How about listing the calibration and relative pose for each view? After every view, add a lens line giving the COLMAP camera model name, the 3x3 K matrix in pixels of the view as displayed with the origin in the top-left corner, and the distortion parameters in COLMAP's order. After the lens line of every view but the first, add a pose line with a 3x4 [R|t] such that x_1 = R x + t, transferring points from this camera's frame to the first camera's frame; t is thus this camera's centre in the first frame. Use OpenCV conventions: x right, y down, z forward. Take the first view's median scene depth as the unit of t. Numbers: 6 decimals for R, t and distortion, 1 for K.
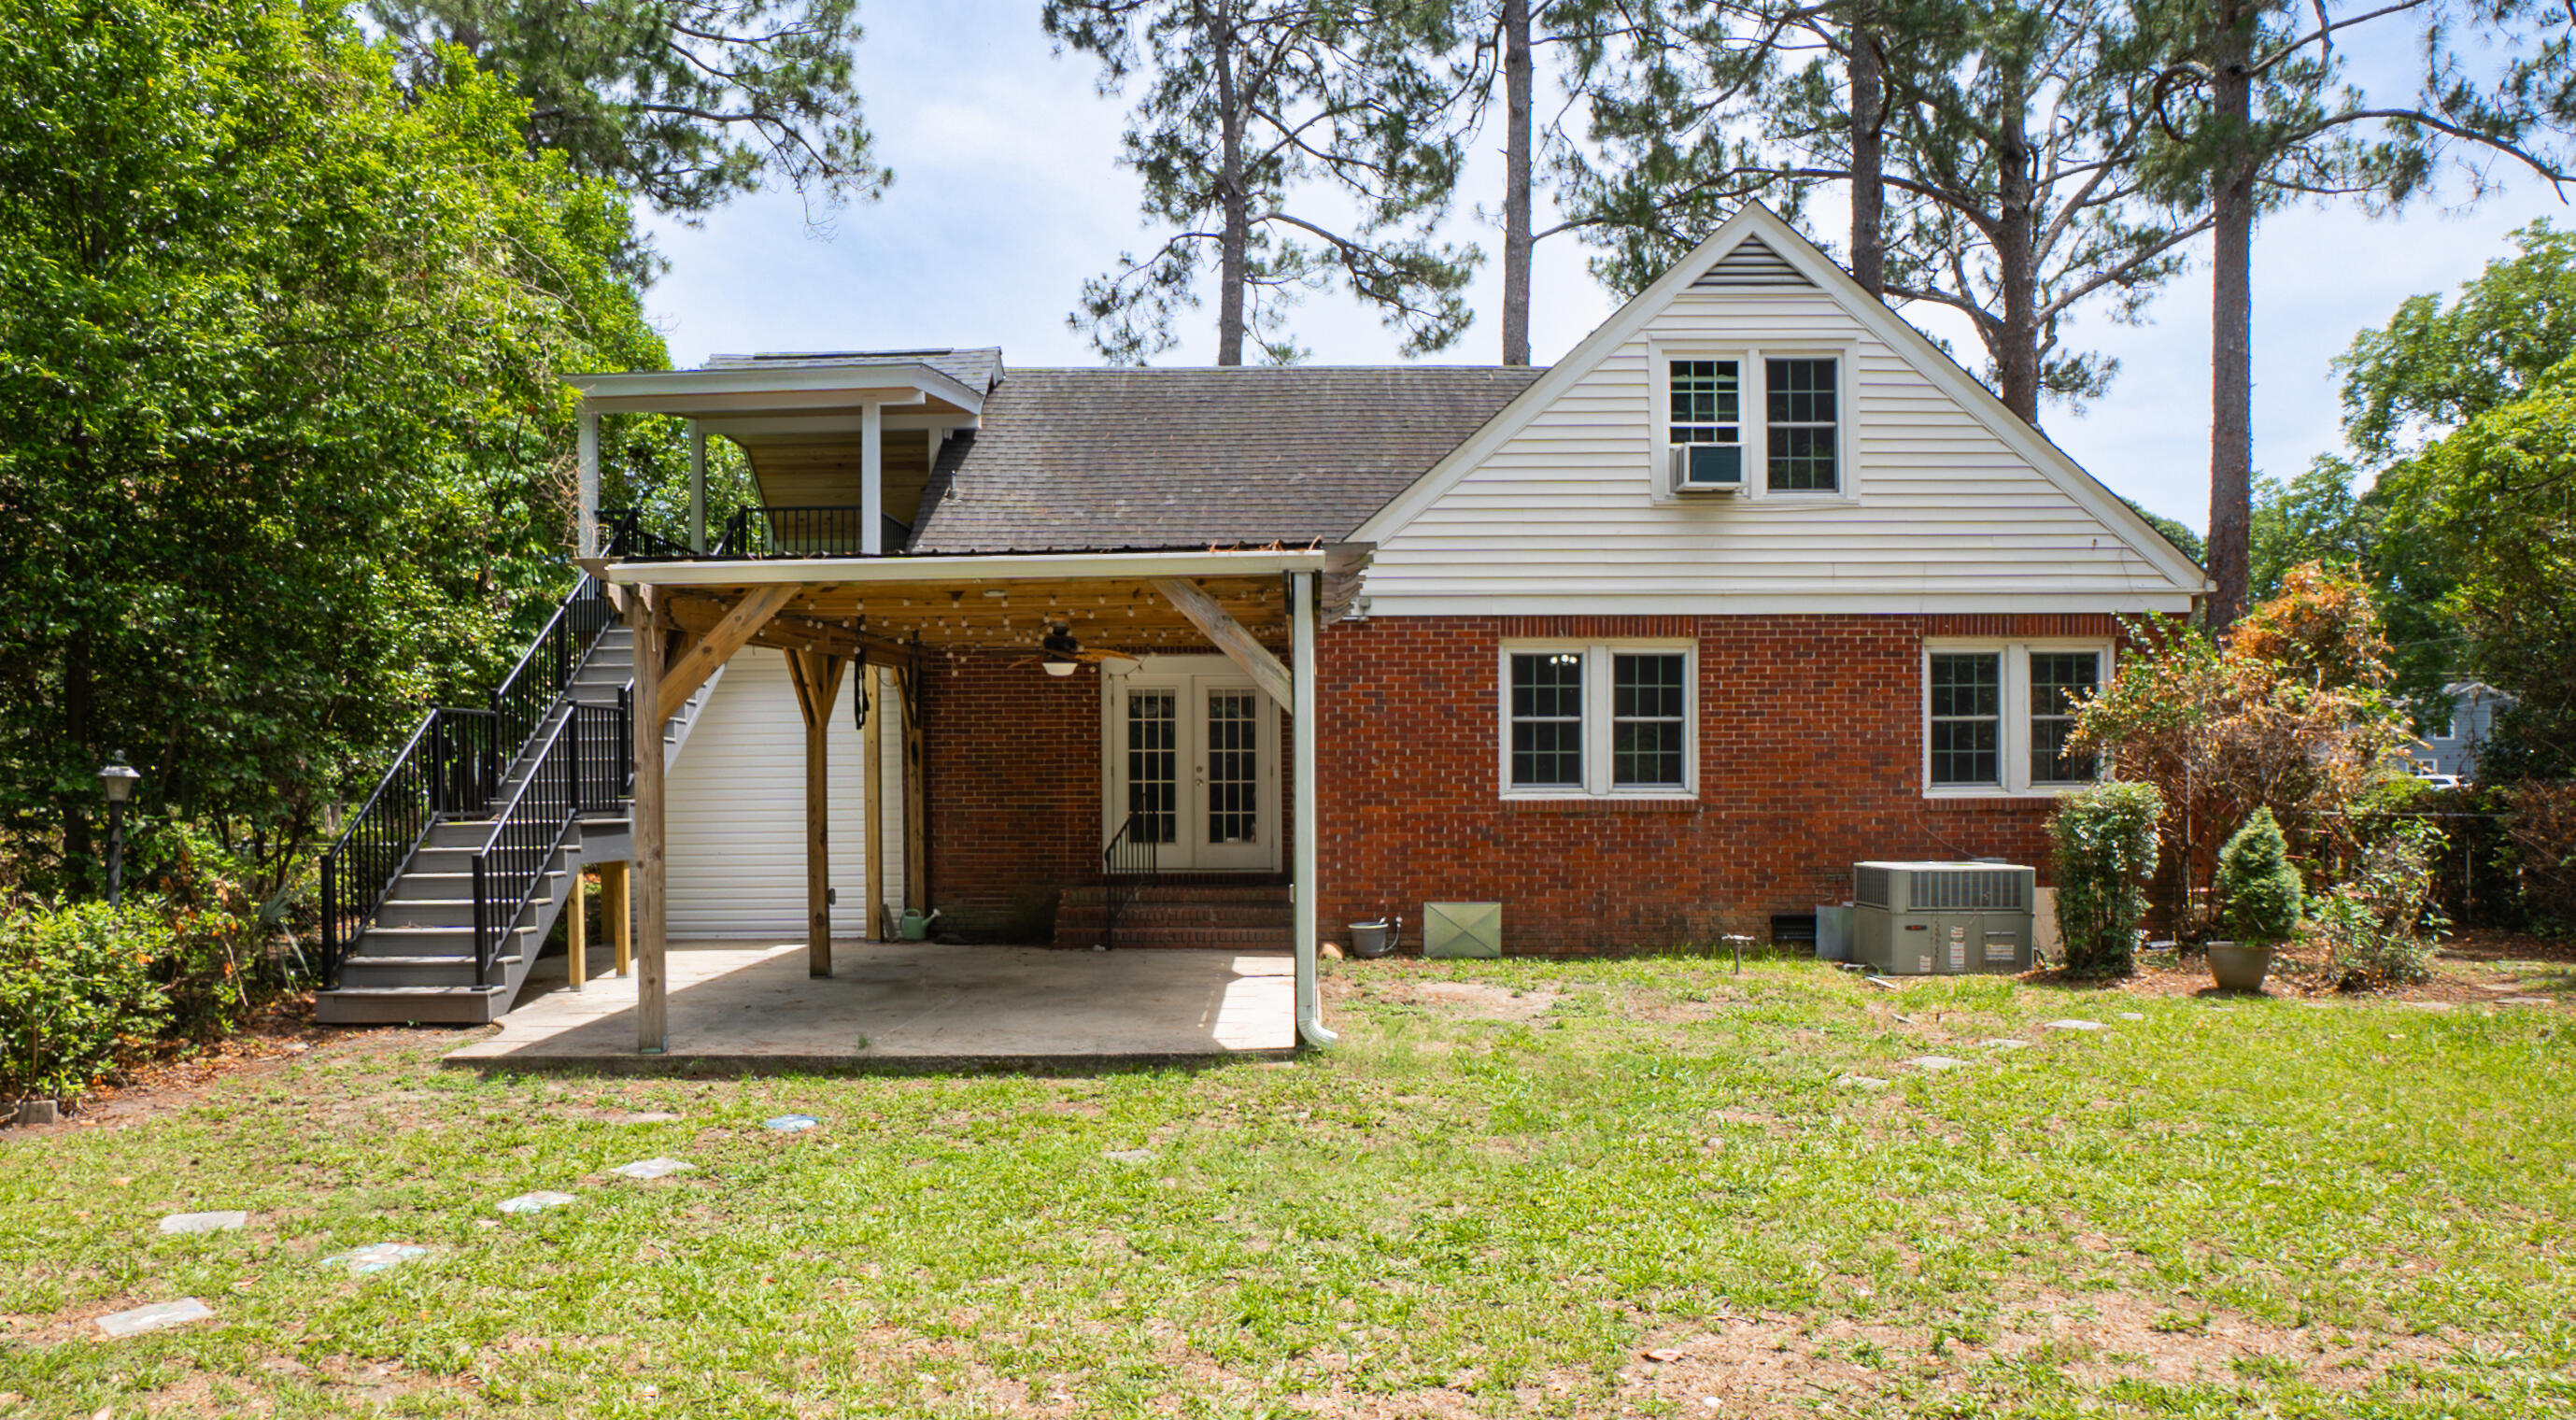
lens RADIAL K [[1619.2, 0, 1338.4], [0, 1619.2, 808.7], [0, 0, 1]] dist [-0.063330, 0.024409]
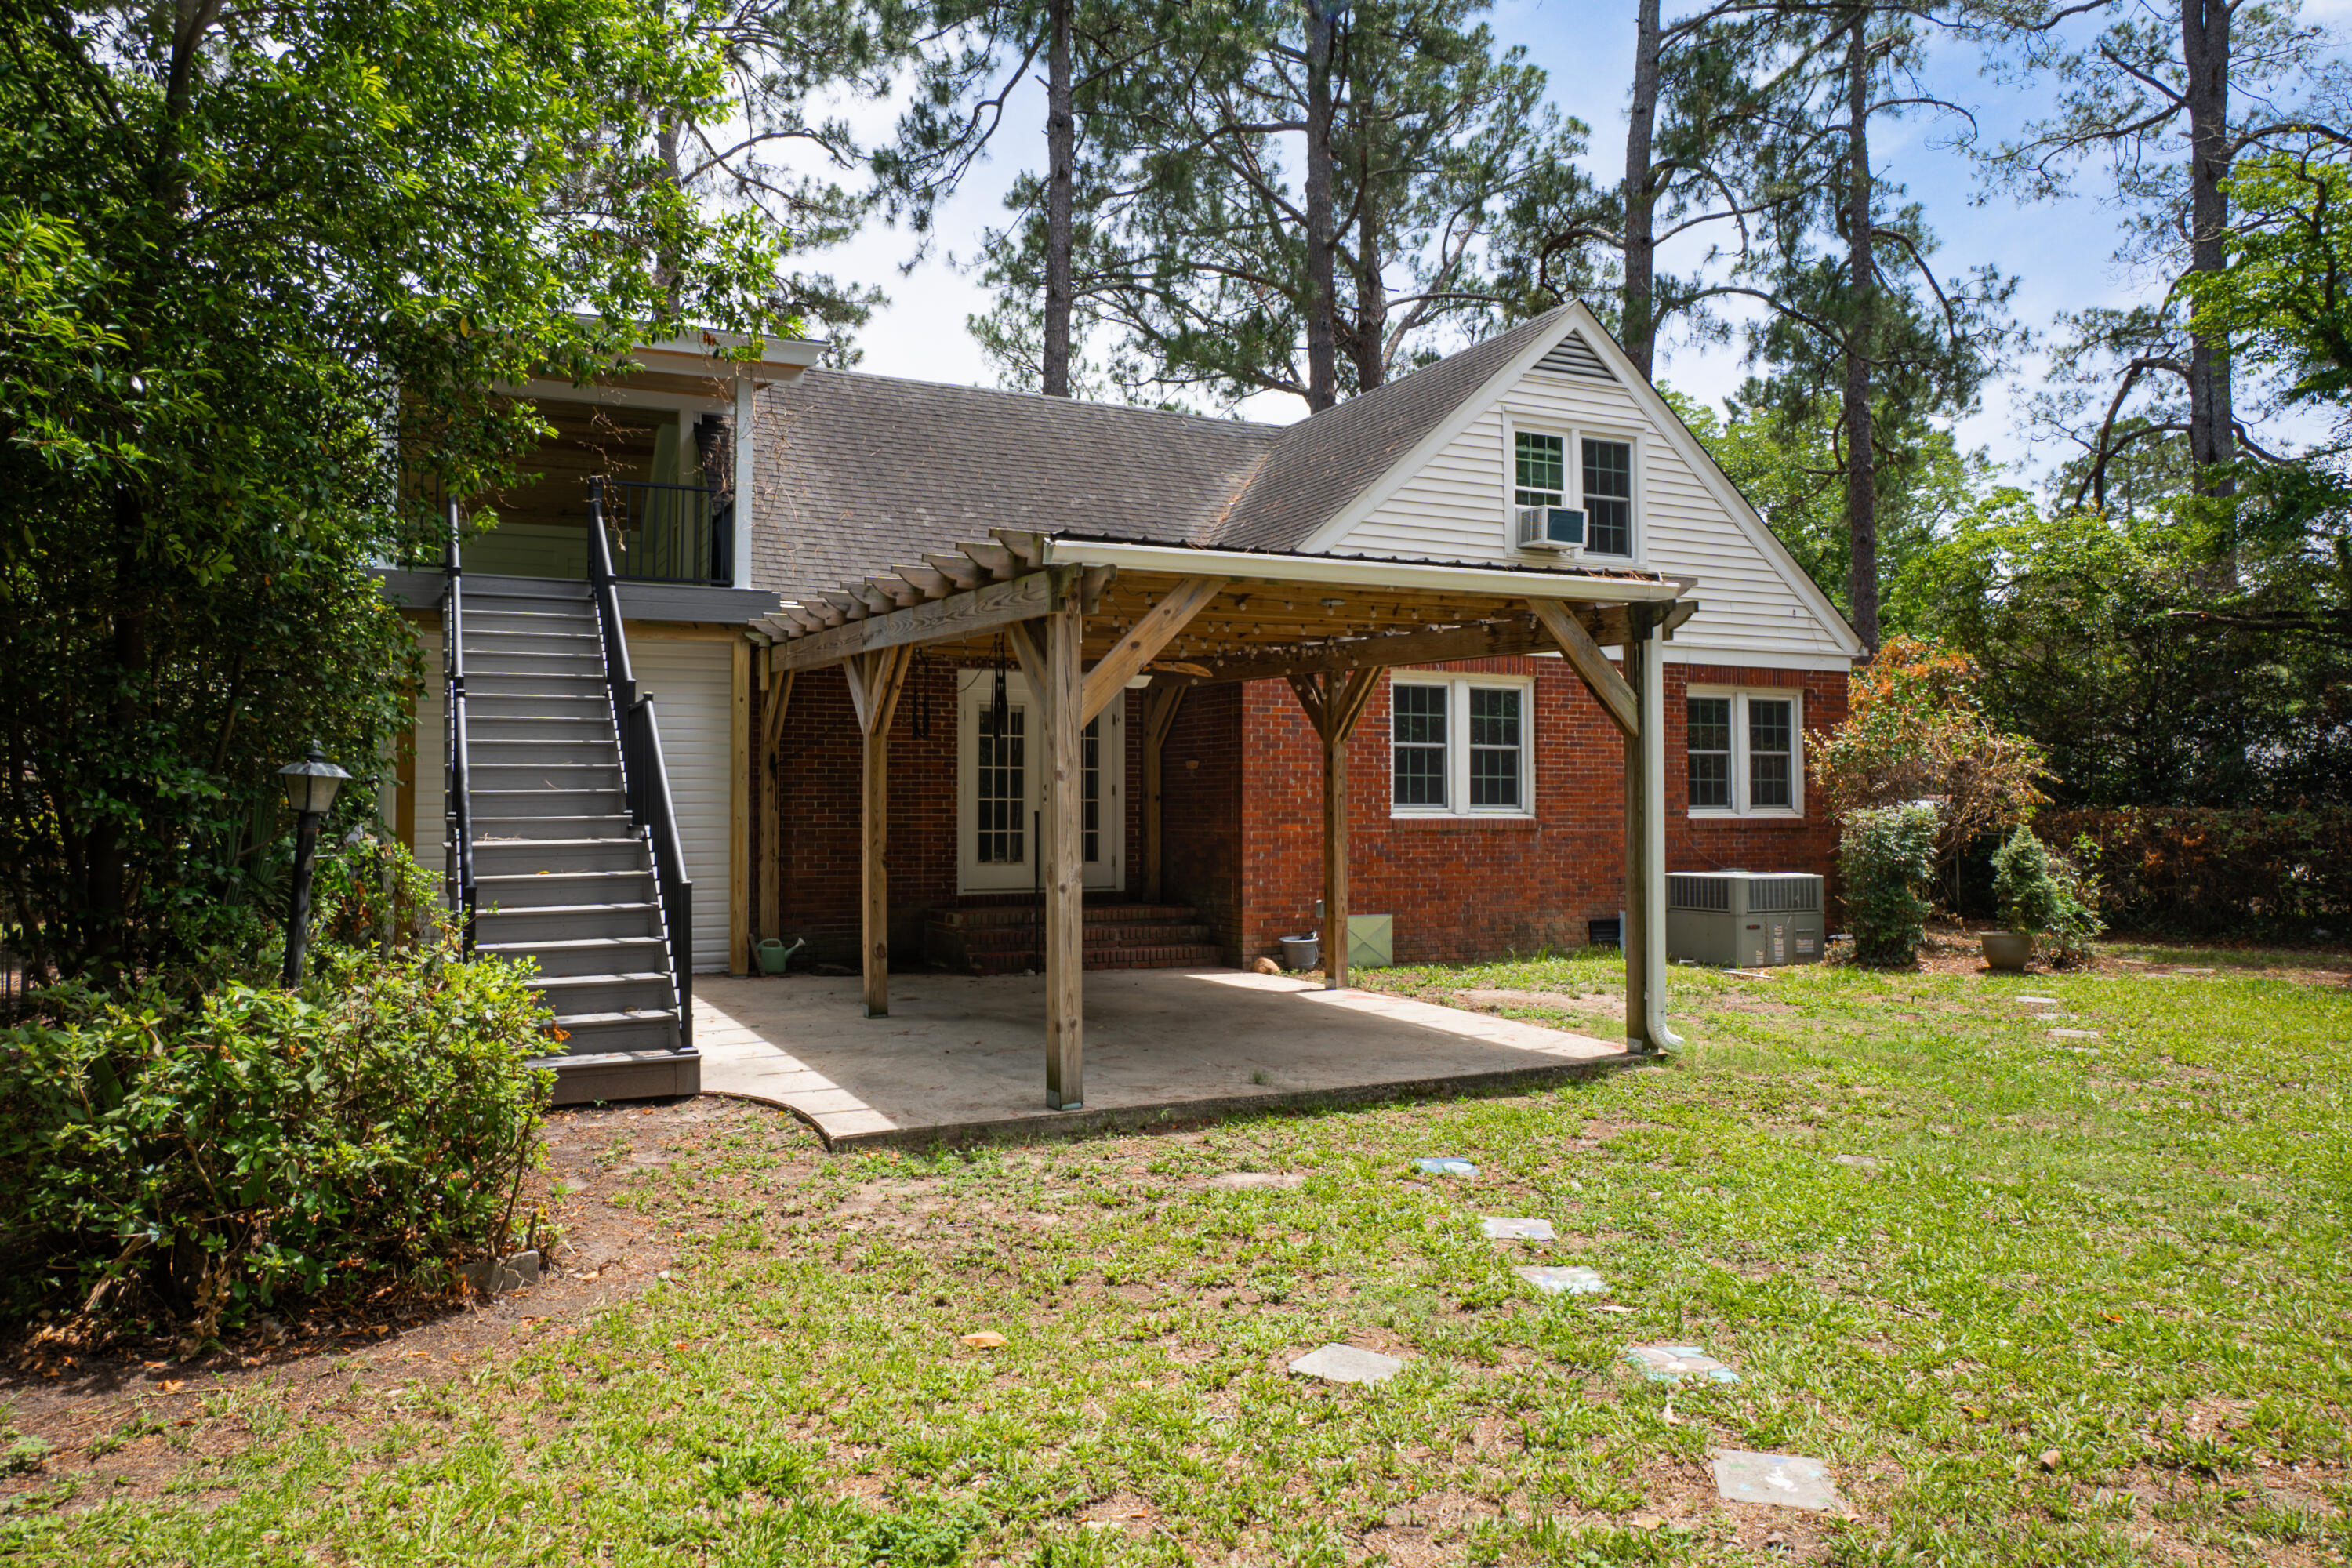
lens RADIAL K [[1512.3, 0, 1165.4], [0, 1512.3, 755.2], [0, 0, 1]] dist [0.004313, 0.001242]
pose [[0.905593, 0.020451, 0.423654, -0.462459], [0.000841, 0.998748, -0.050010, 0.002389], [-0.424147, 0.045645, 0.904443, 0.149677]]
